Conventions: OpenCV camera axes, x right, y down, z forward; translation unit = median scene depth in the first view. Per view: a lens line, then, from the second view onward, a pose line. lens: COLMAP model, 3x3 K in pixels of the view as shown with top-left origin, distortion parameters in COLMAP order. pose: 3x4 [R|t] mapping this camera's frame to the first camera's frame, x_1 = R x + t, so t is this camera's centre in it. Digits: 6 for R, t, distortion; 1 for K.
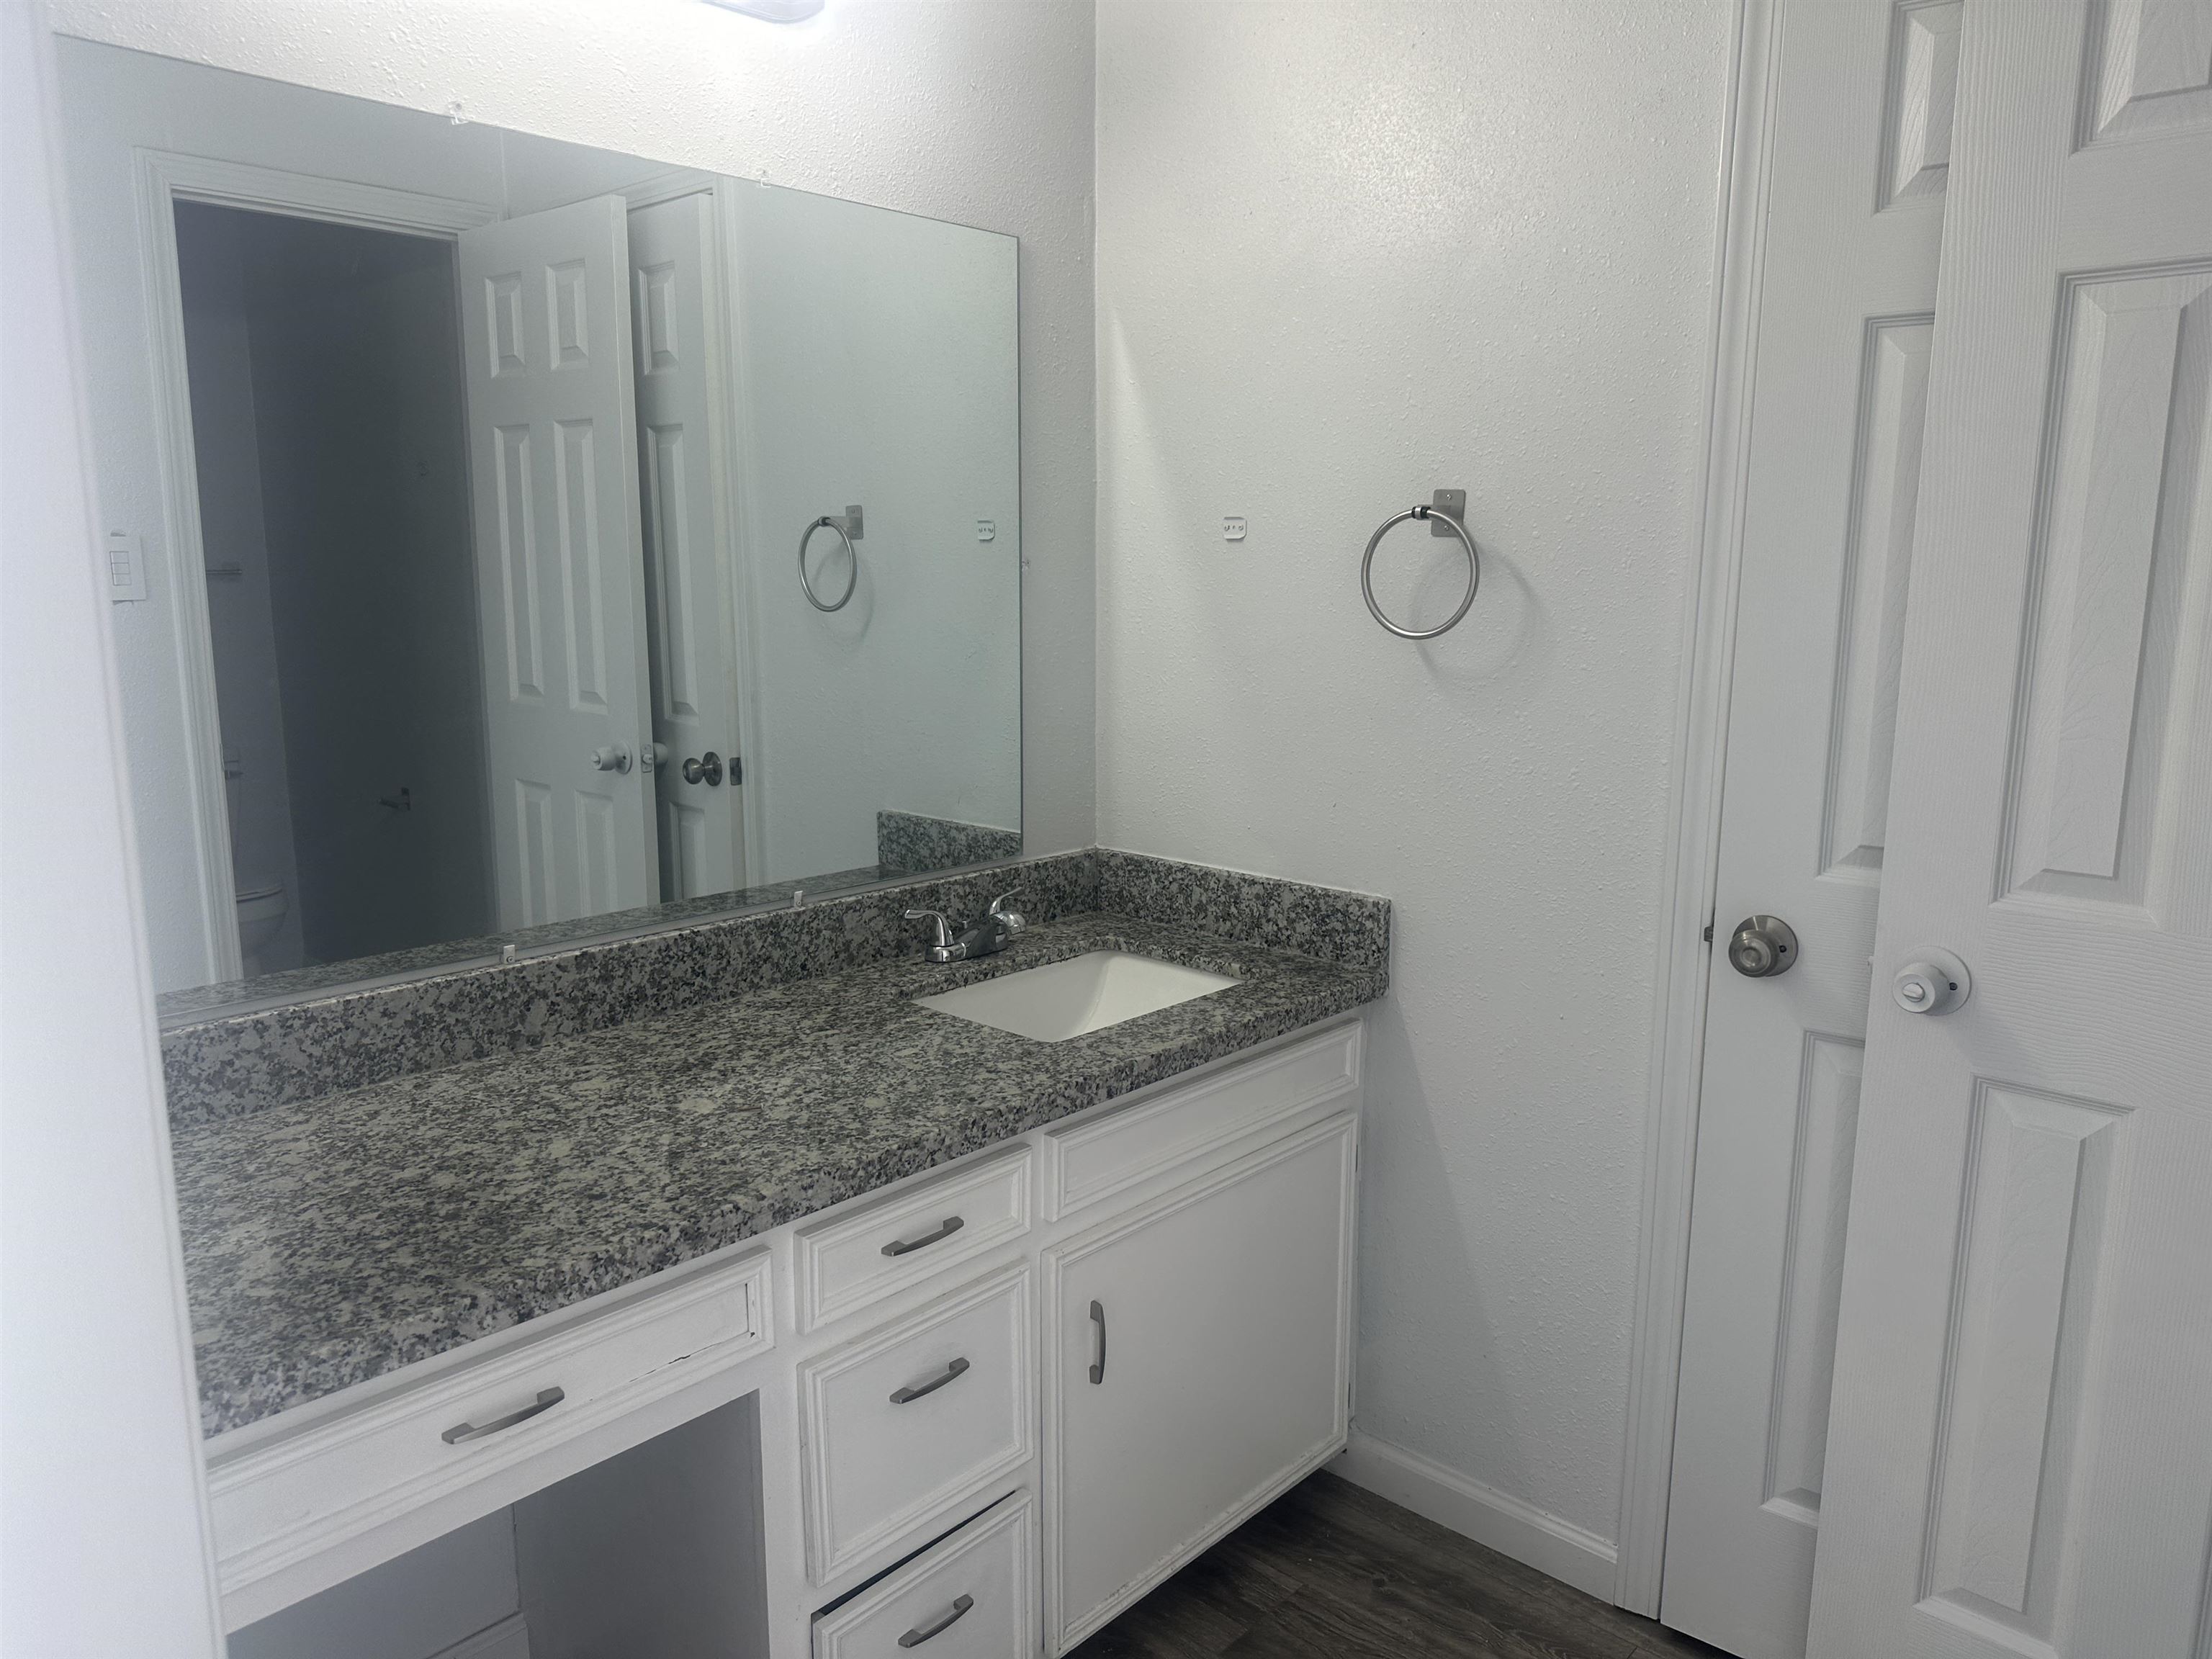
lens RADIAL K [[1545.0, 0, 1107.1], [0, 1545.0, 830.3], [0, 0, 1]] dist [0.115762, -0.159202]
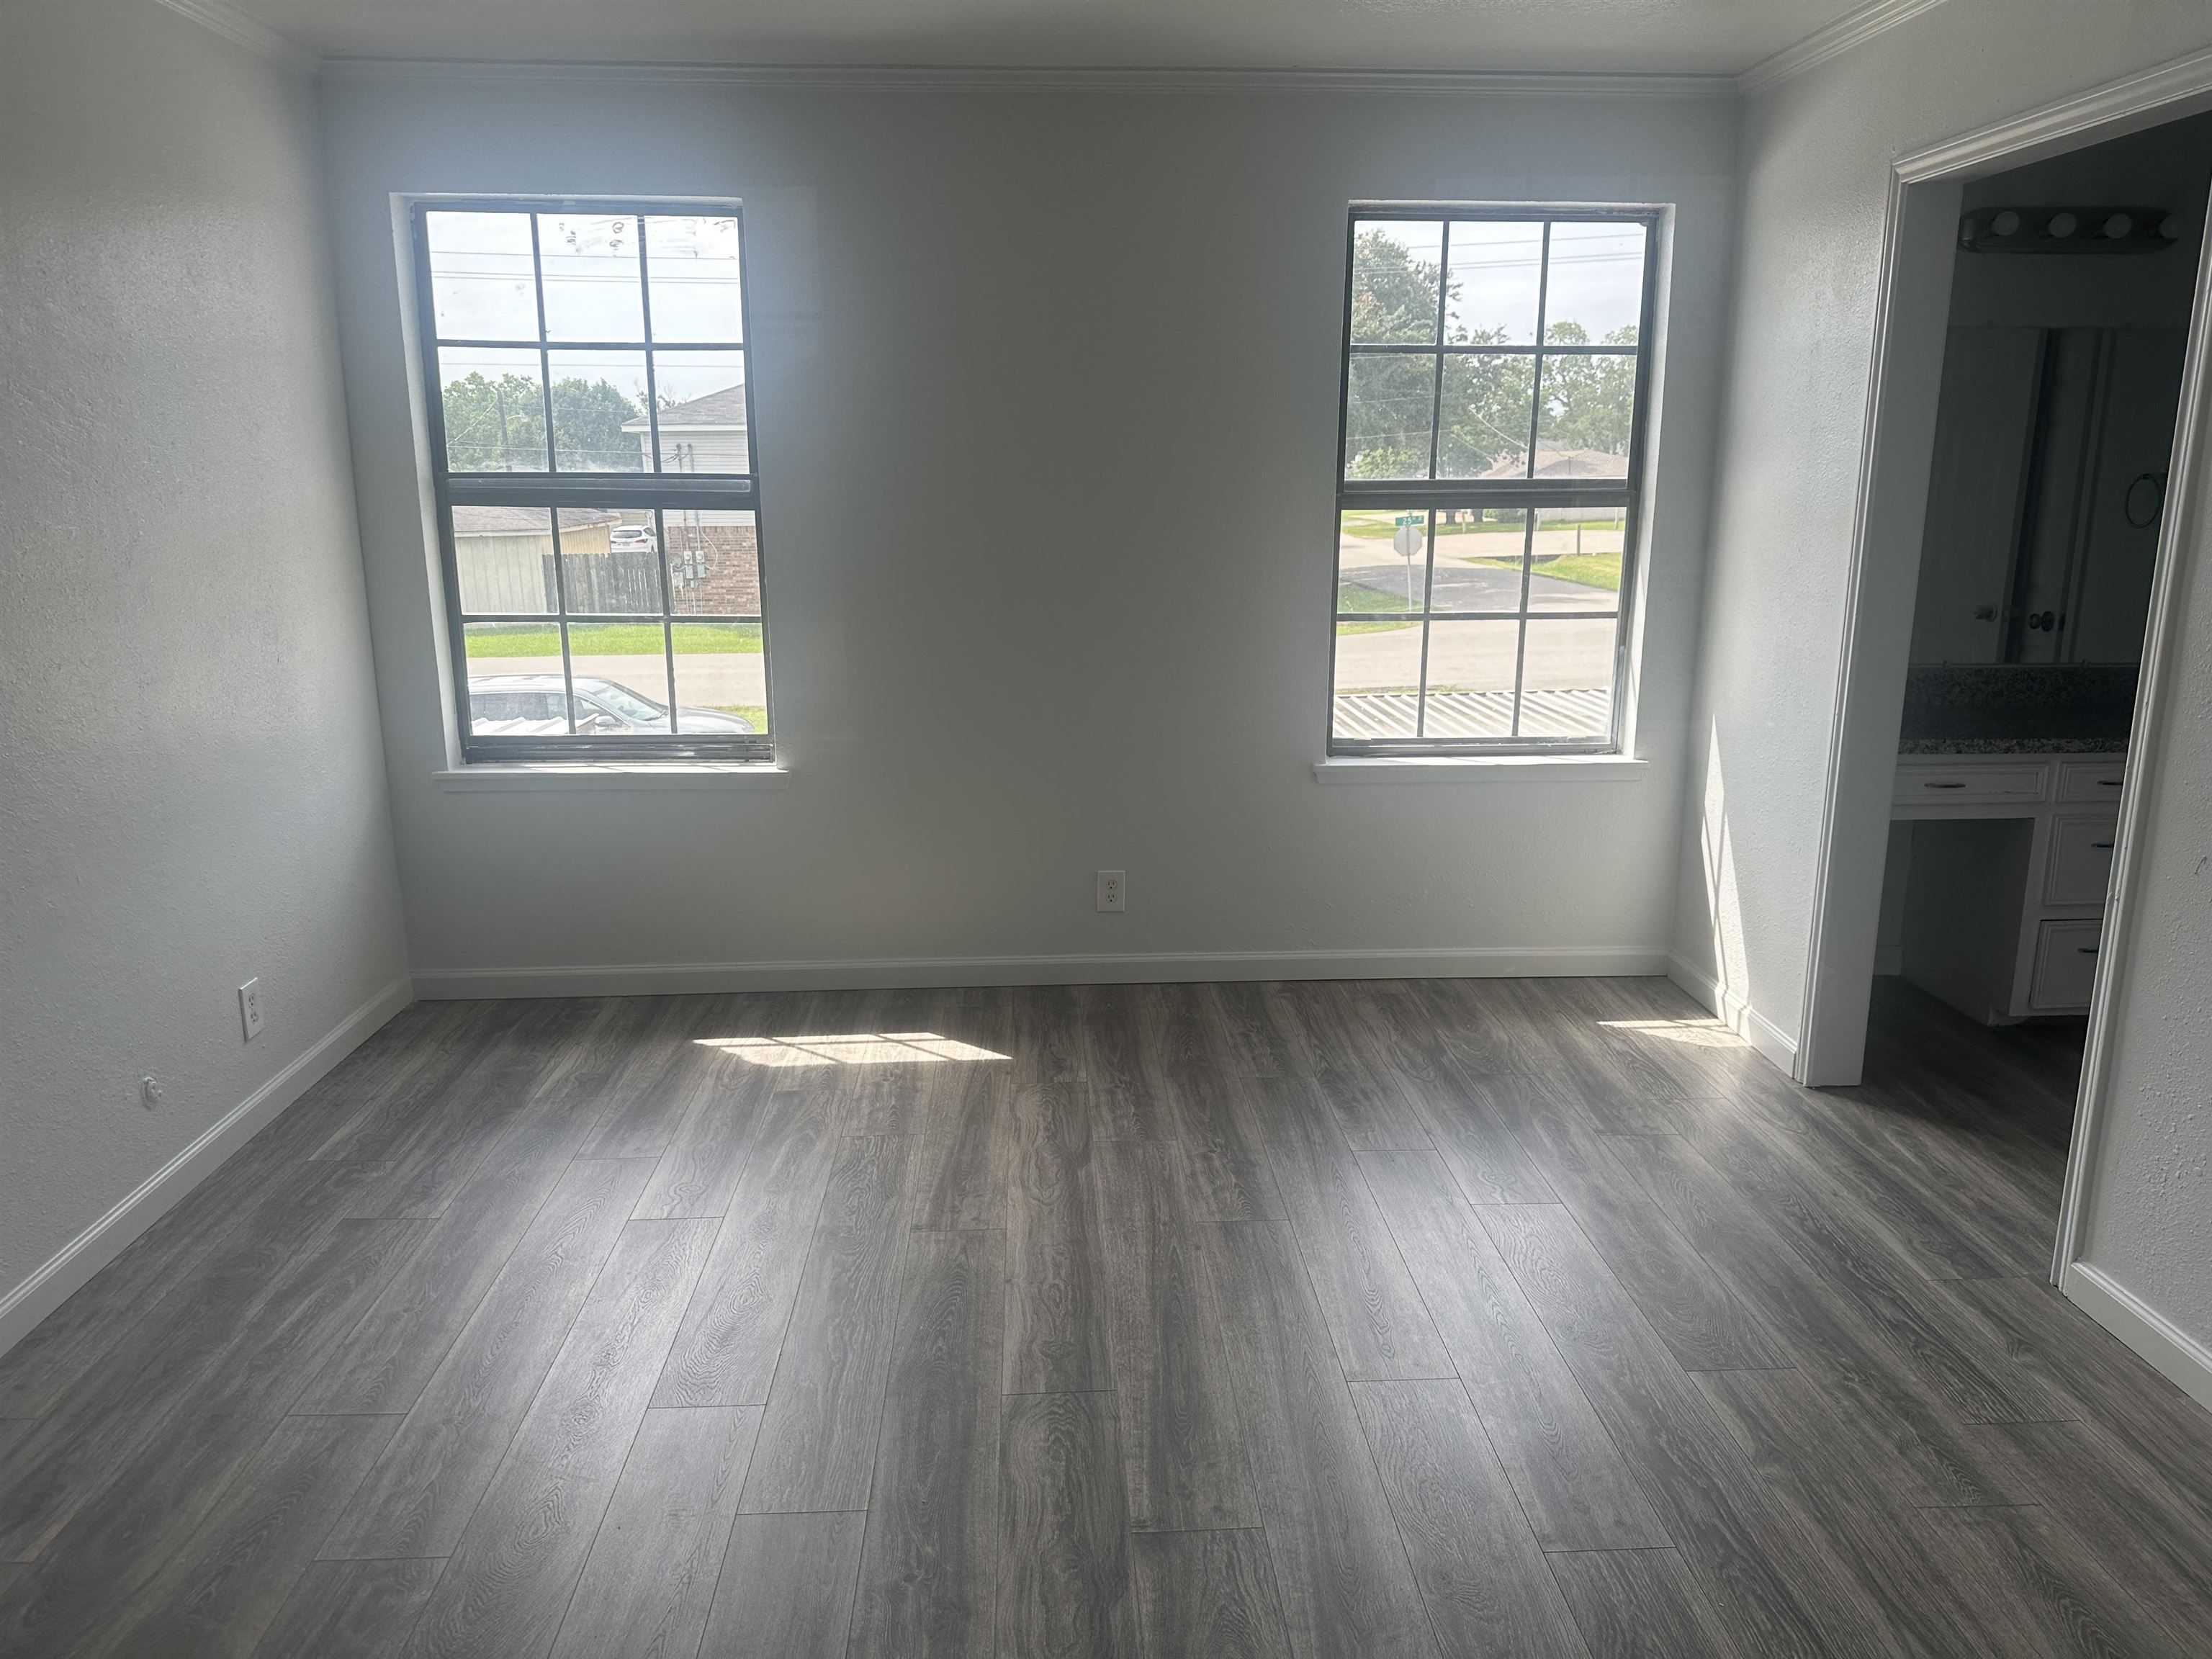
lens RADIAL K [[1545.0, 0, 1108.8], [0, 1545.0, 829.0], [0, 0, 1]] dist [0.115762, -0.159202]
pose [[0.710727, 0.154905, -0.686201, 0.402320], [-0.120405, 0.987847, 0.098291, 0.239825], [0.693087, 0.012764, 0.720741, -1.625048]]
